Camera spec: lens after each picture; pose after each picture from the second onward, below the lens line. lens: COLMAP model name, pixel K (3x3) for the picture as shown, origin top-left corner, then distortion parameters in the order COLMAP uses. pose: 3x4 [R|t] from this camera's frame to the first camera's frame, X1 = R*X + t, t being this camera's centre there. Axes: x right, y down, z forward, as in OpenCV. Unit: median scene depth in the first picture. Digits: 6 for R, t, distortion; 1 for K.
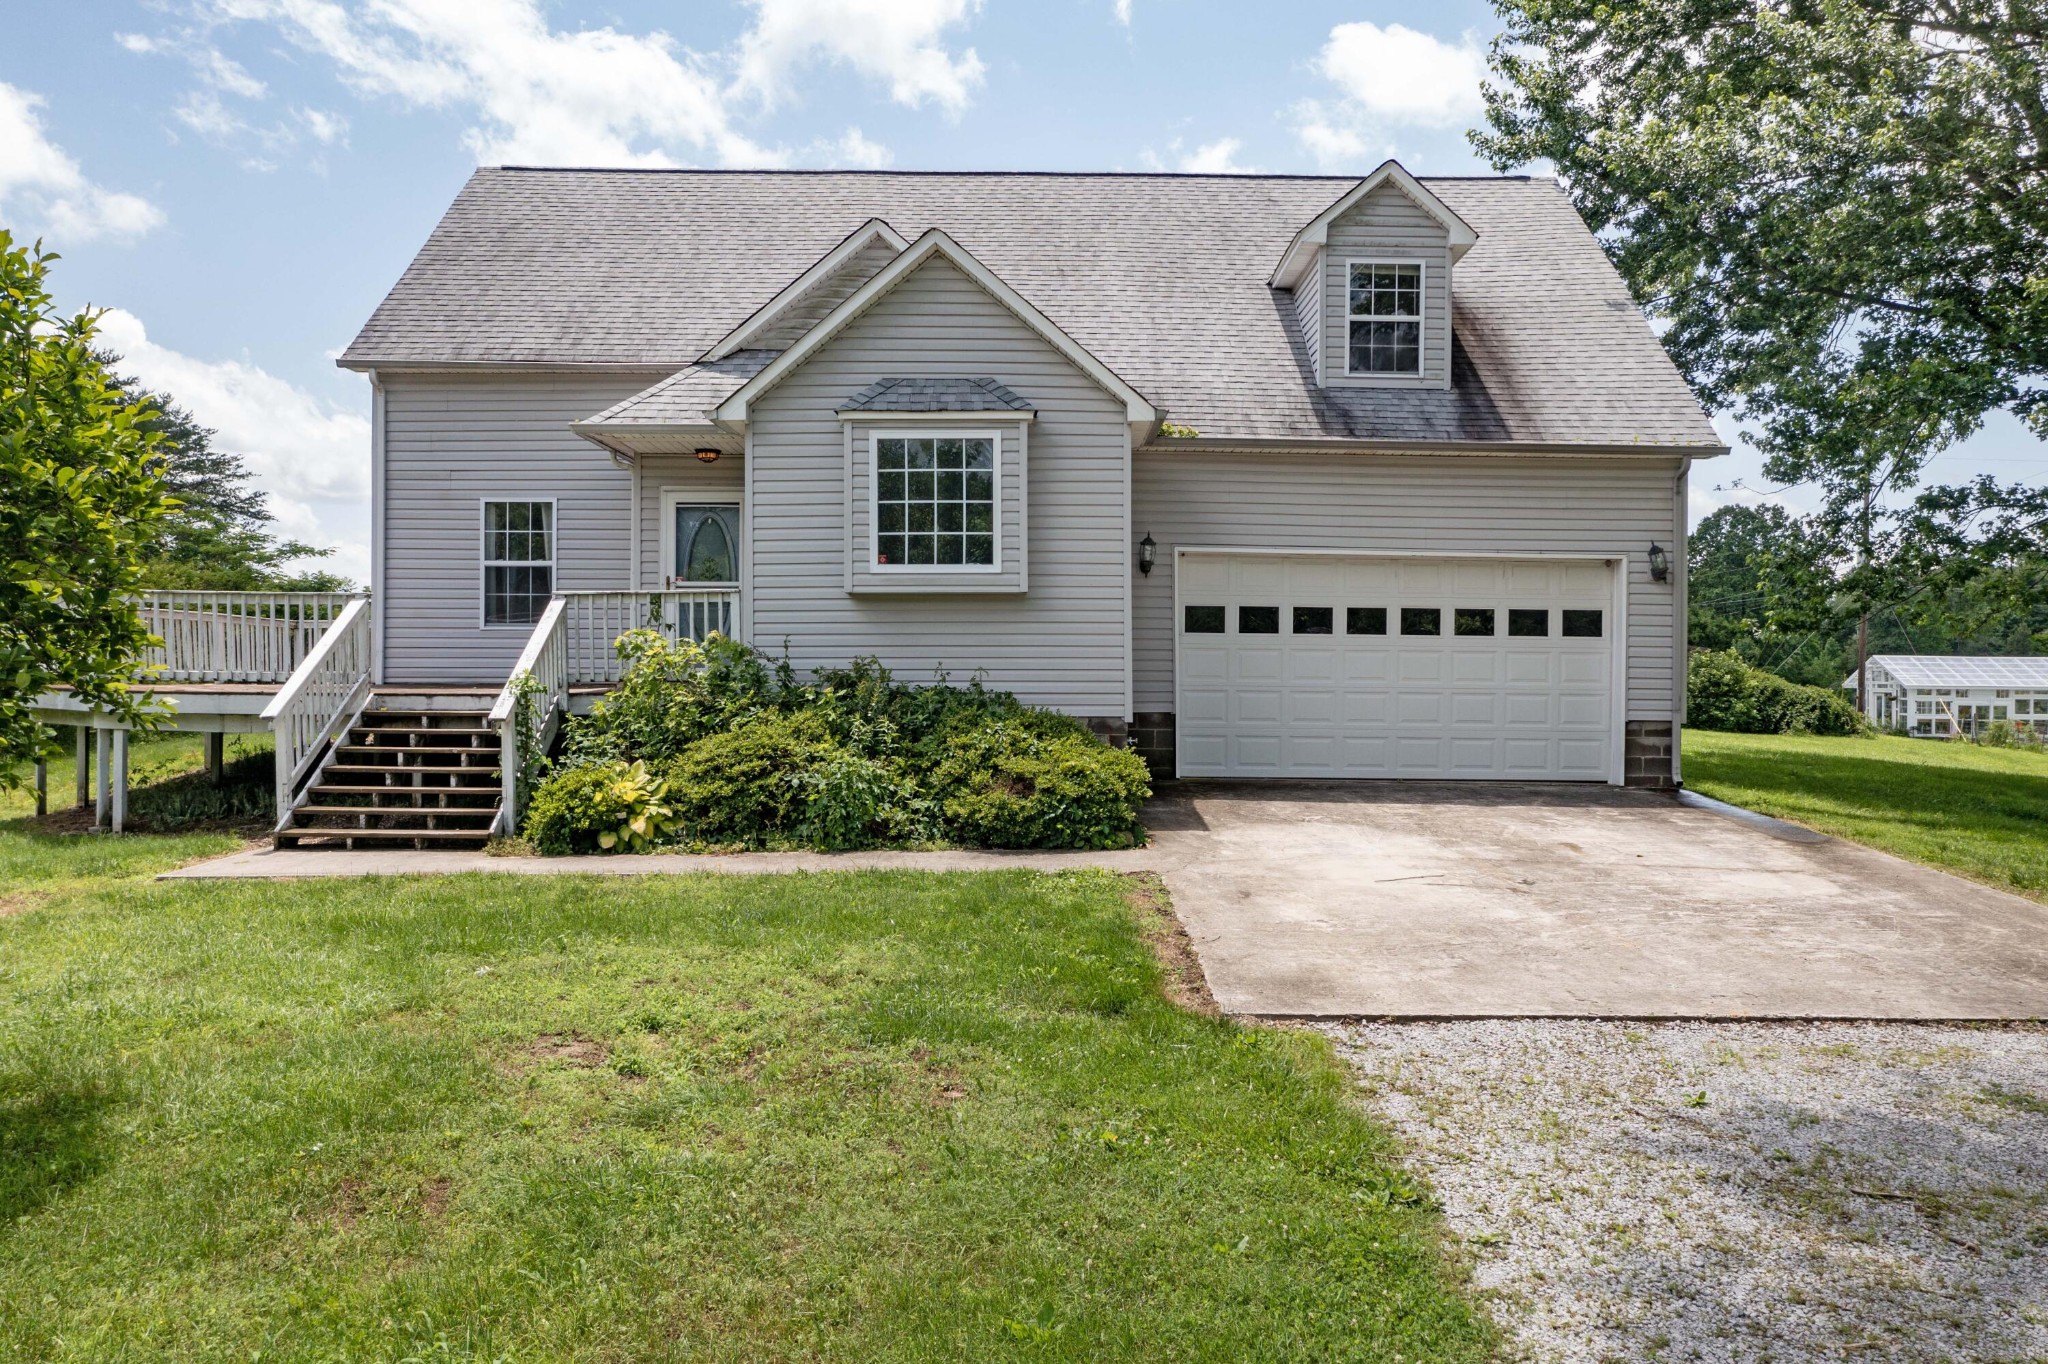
lens RADIAL K [[1001.2, 0, 813.6], [0, 1001.2, 693.4], [0, 0, 1]] dist [-0.000481, 0.003176]
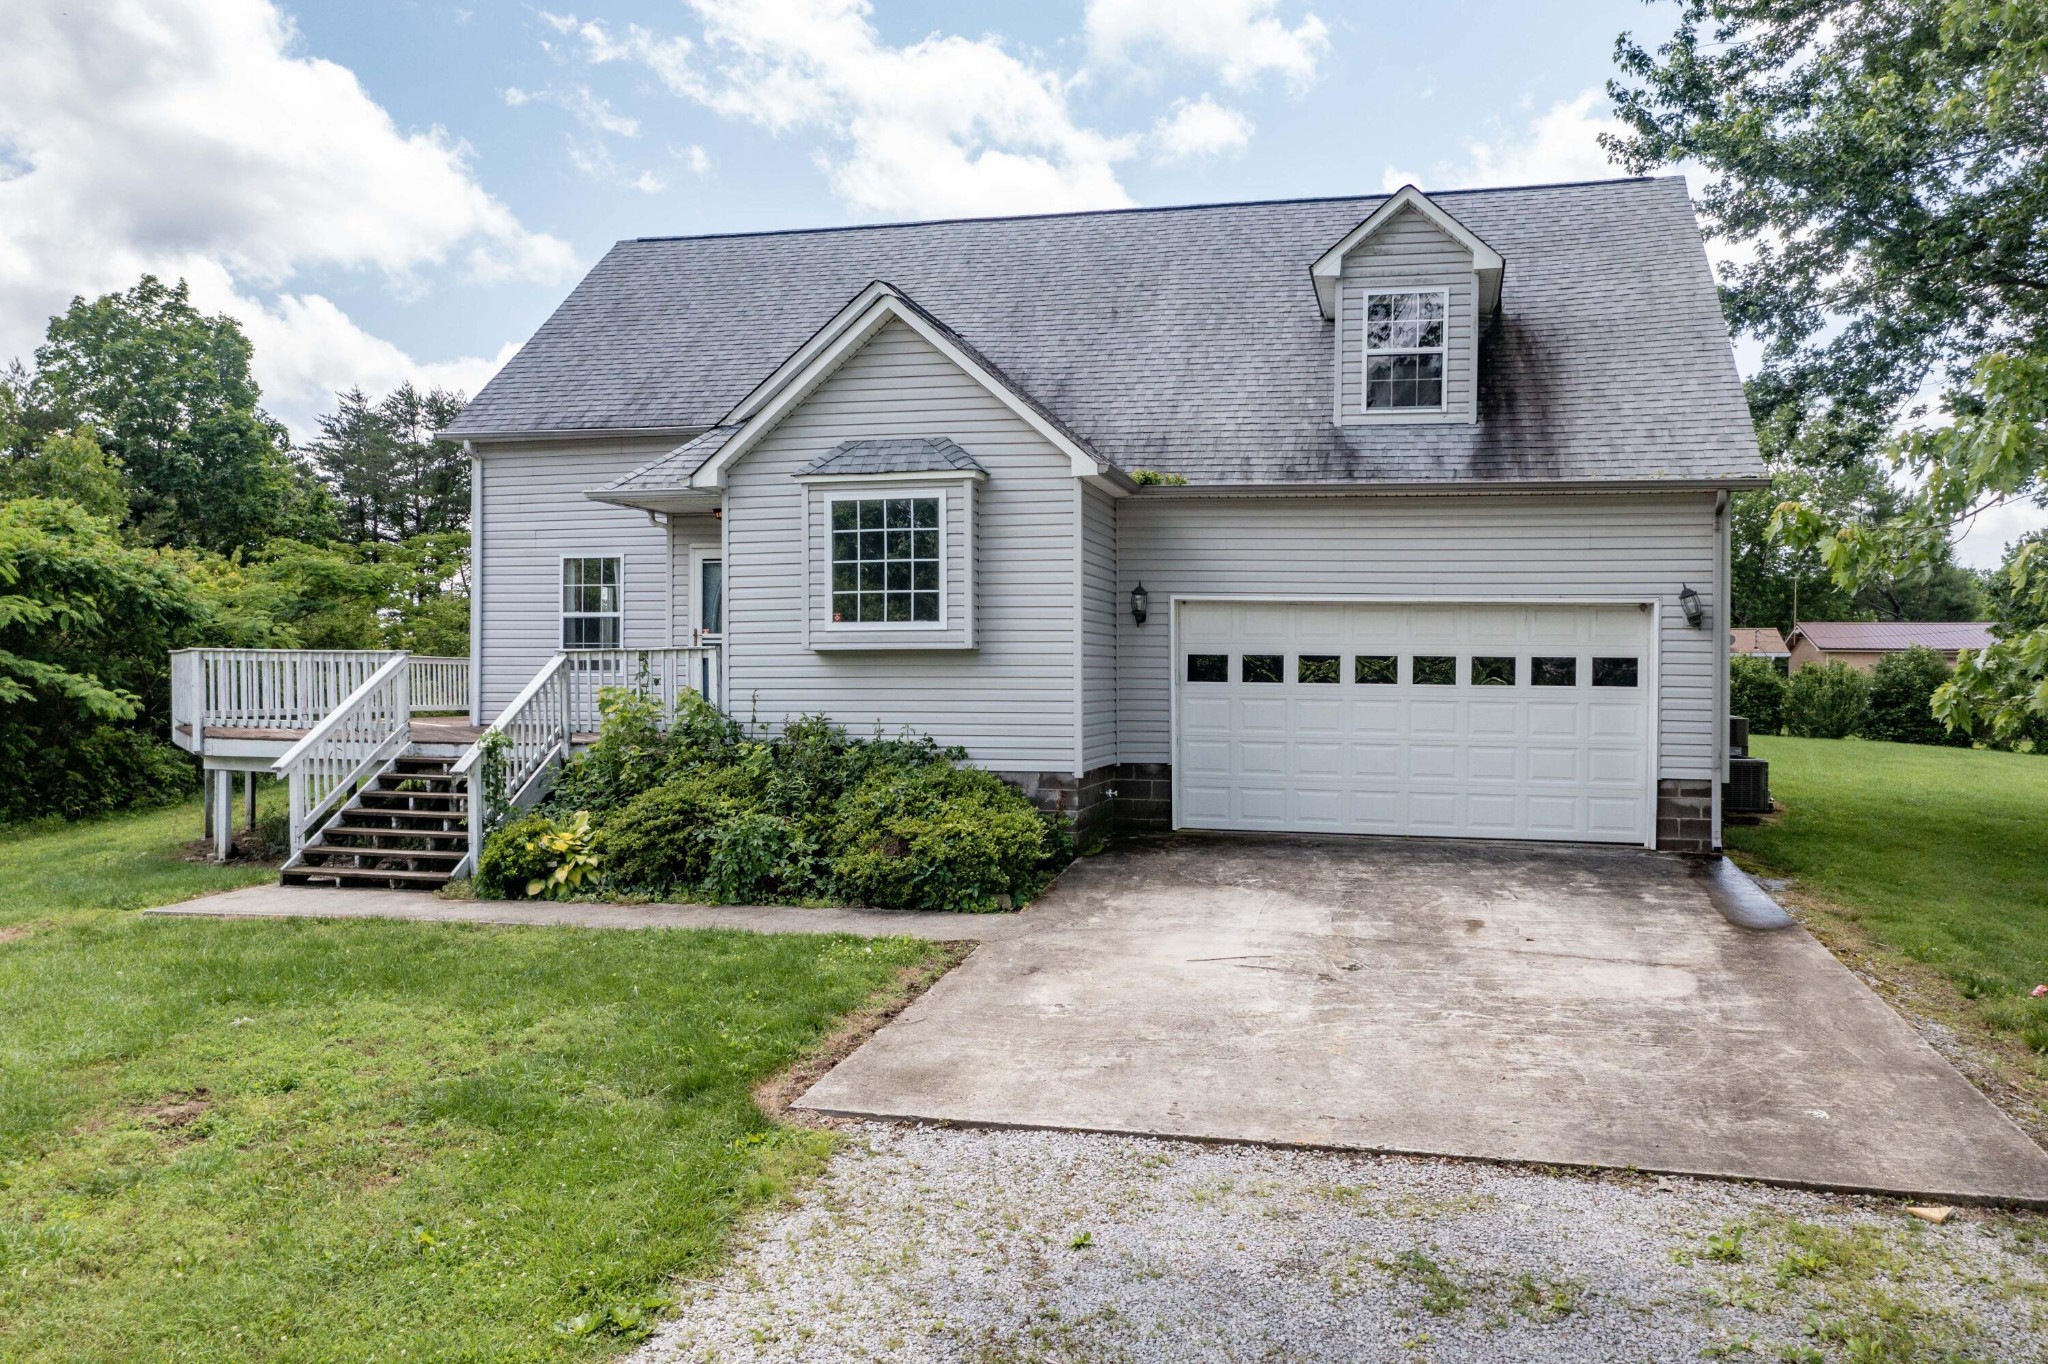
lens RADIAL K [[987.2, 0, 1049.4], [0, 987.2, 696.3], [0, 0, 1]] dist [-0.001531, 0.005764]
pose [[0.989157, 0.001197, -0.146860, 0.442028], [-0.001599, 0.999995, -0.002623, -0.050916], [0.146856, 0.002829, 0.989154, 0.026729]]
